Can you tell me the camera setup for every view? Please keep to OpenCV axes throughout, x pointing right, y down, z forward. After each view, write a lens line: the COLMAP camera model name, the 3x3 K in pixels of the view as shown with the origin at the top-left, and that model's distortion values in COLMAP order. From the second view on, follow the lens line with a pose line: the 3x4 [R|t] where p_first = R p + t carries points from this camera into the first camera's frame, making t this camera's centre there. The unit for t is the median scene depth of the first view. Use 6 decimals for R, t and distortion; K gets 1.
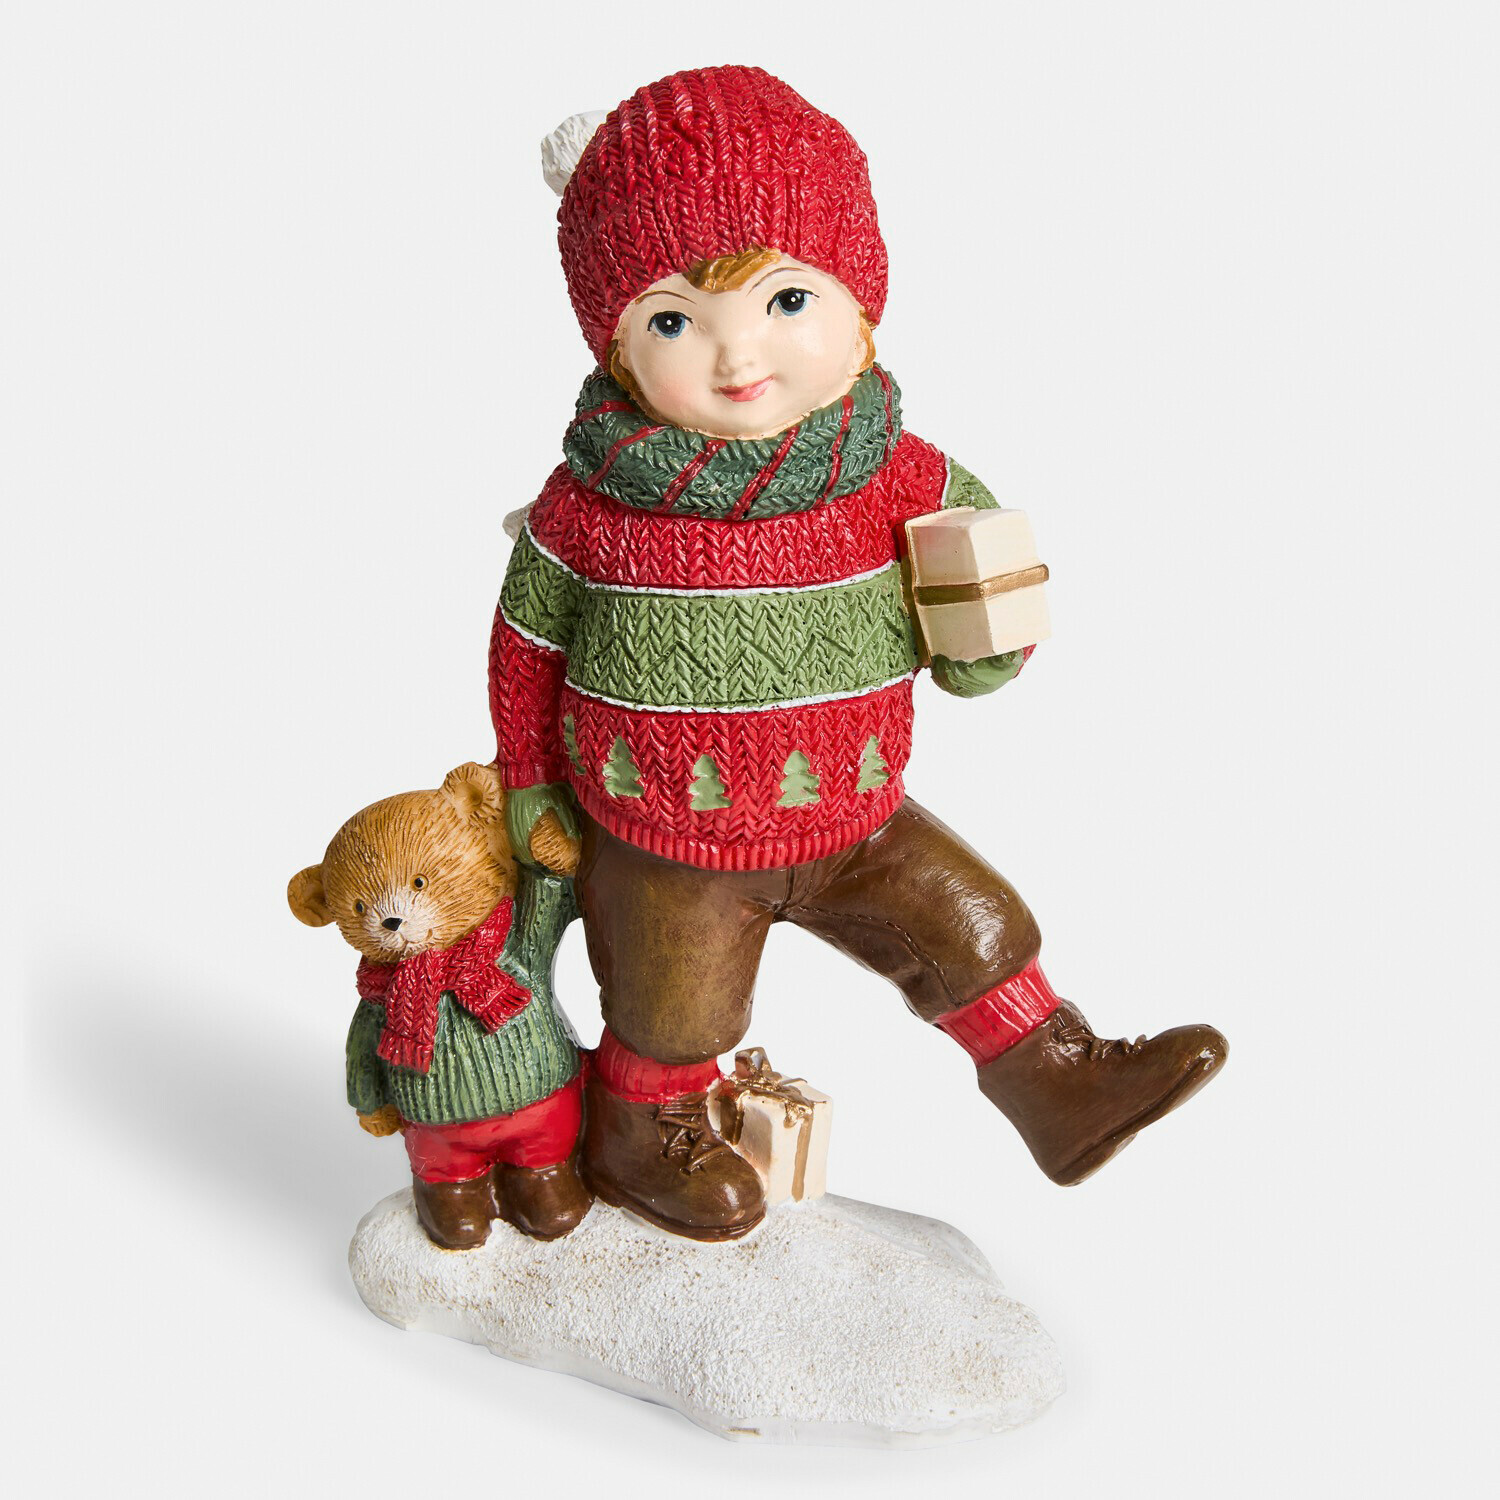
lens RADIAL K [[3785.5, 0, 736.7], [0, 3785.5, 704.0], [0, 0, 1]] dist [-0.036705, 0.000000]
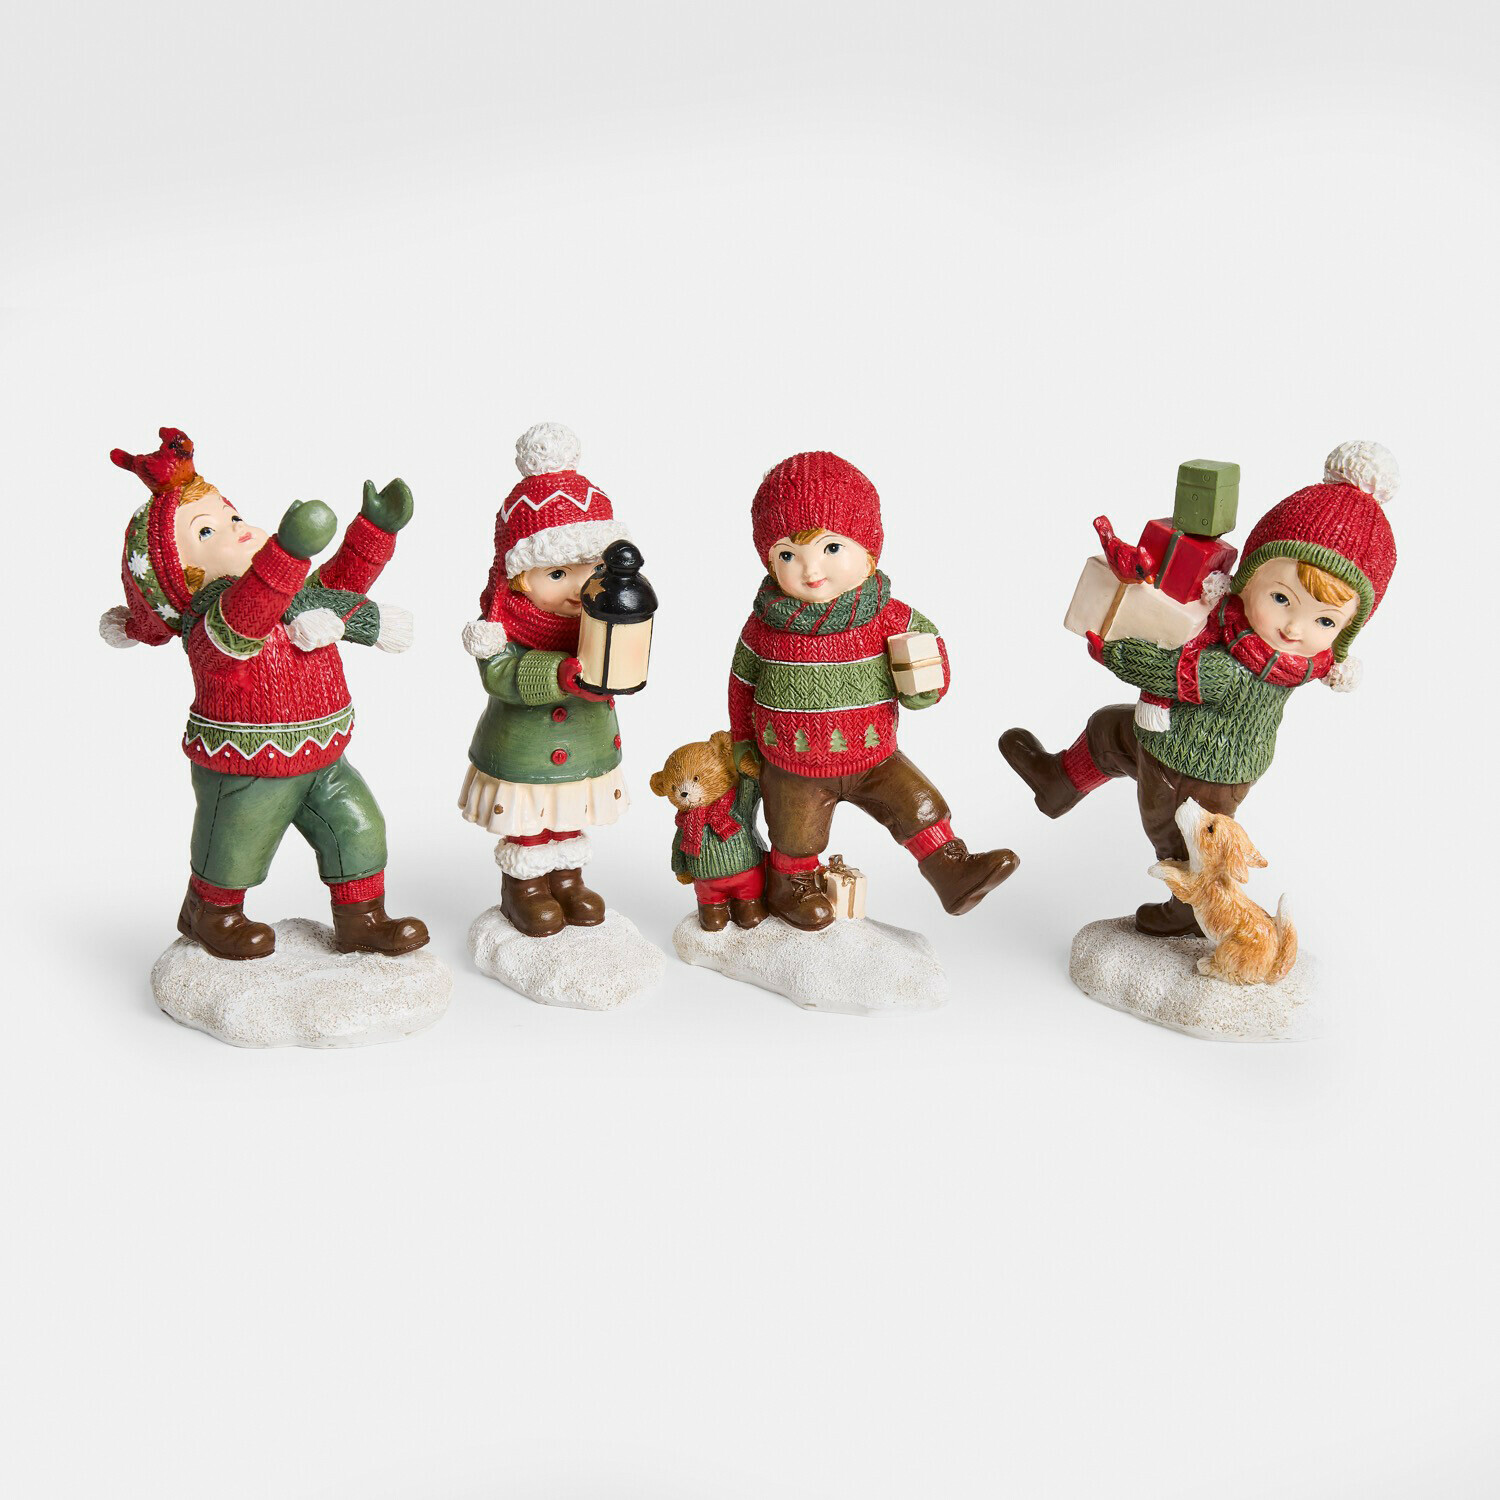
lens RADIAL K [[3785.5, 0, 750.2], [0, 3785.5, 754.8], [0, 0, 1]] dist [-0.036705, 0.000000]
pose [[0.964145, 0.032076, -0.263432, 0.597832], [-0.031638, 0.999482, 0.005906, 0.015991], [0.263485, 0.002640, 0.964660, -1.363834]]
